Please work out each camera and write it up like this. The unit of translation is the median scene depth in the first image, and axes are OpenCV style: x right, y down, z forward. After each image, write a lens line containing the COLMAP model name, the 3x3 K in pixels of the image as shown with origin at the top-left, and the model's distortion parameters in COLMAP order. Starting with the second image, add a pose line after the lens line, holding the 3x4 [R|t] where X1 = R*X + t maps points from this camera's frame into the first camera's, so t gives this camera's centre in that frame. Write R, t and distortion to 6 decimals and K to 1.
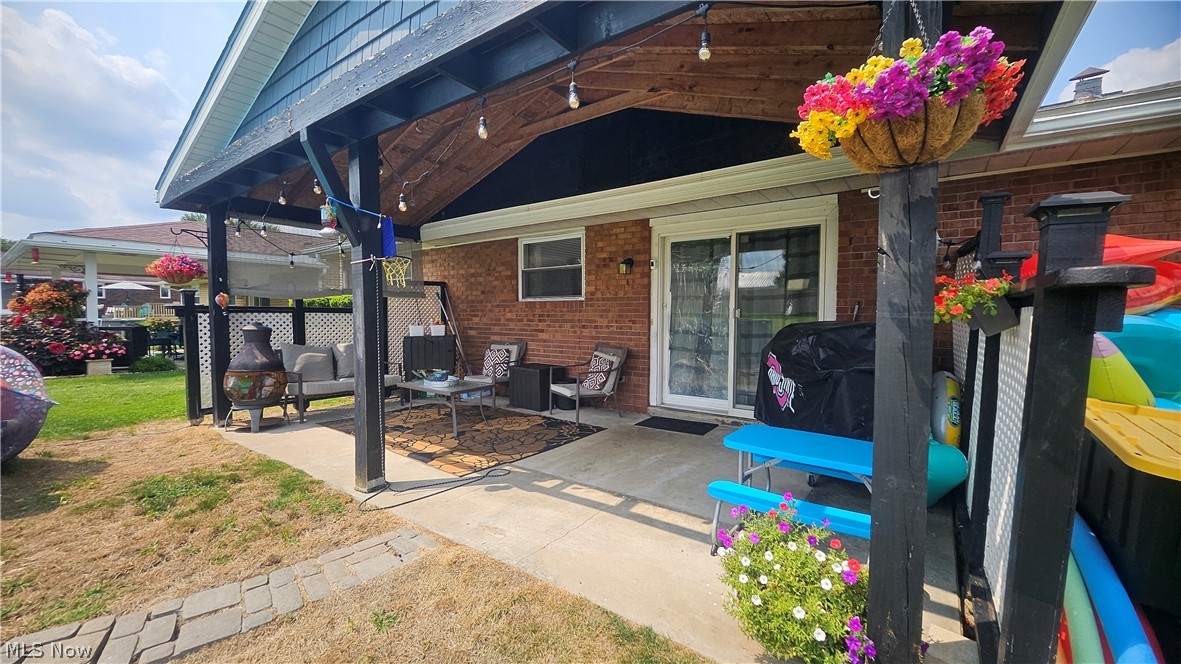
lens RADIAL K [[467.8, 0, 587.8], [0, 467.8, 334.9], [0, 0, 1]] dist [-0.009541, 0.000415]
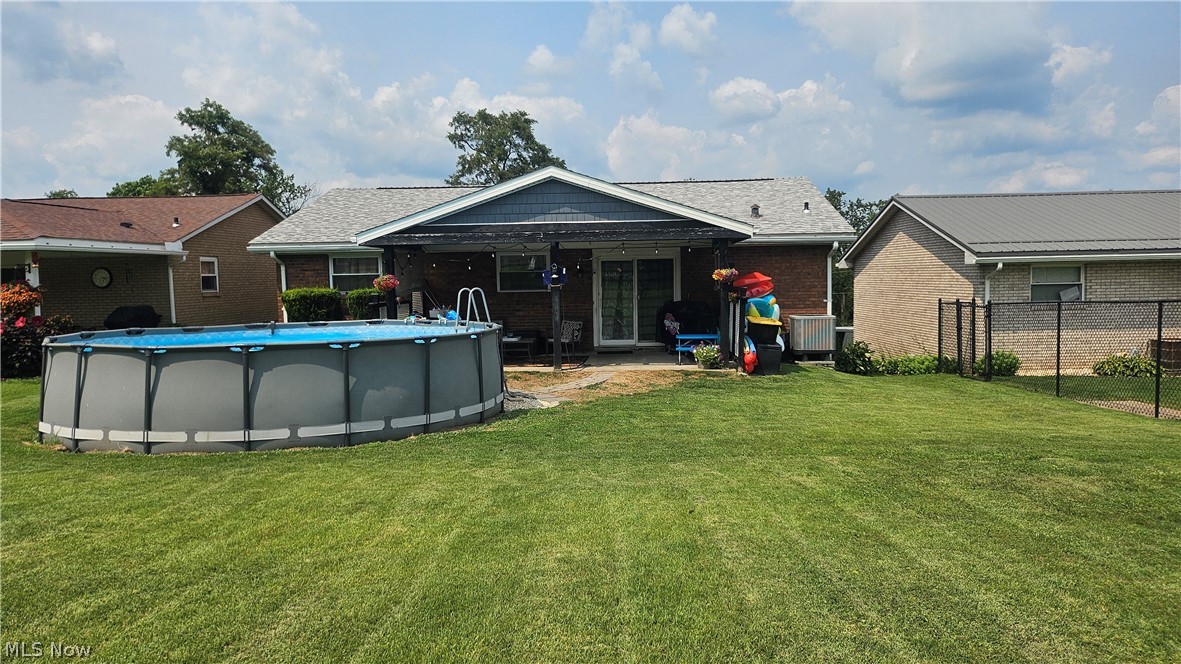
lens RADIAL K [[829.0, 0, 593.6], [0, 829.0, 330.6], [0, 0, 1]] dist [0.080794, -0.090025]
pose [[0.839161, -0.054352, 0.541160, -1.709814], [0.043571, 0.998514, 0.032722, -0.025145], [-0.542134, -0.003880, 0.840283, -1.851710]]
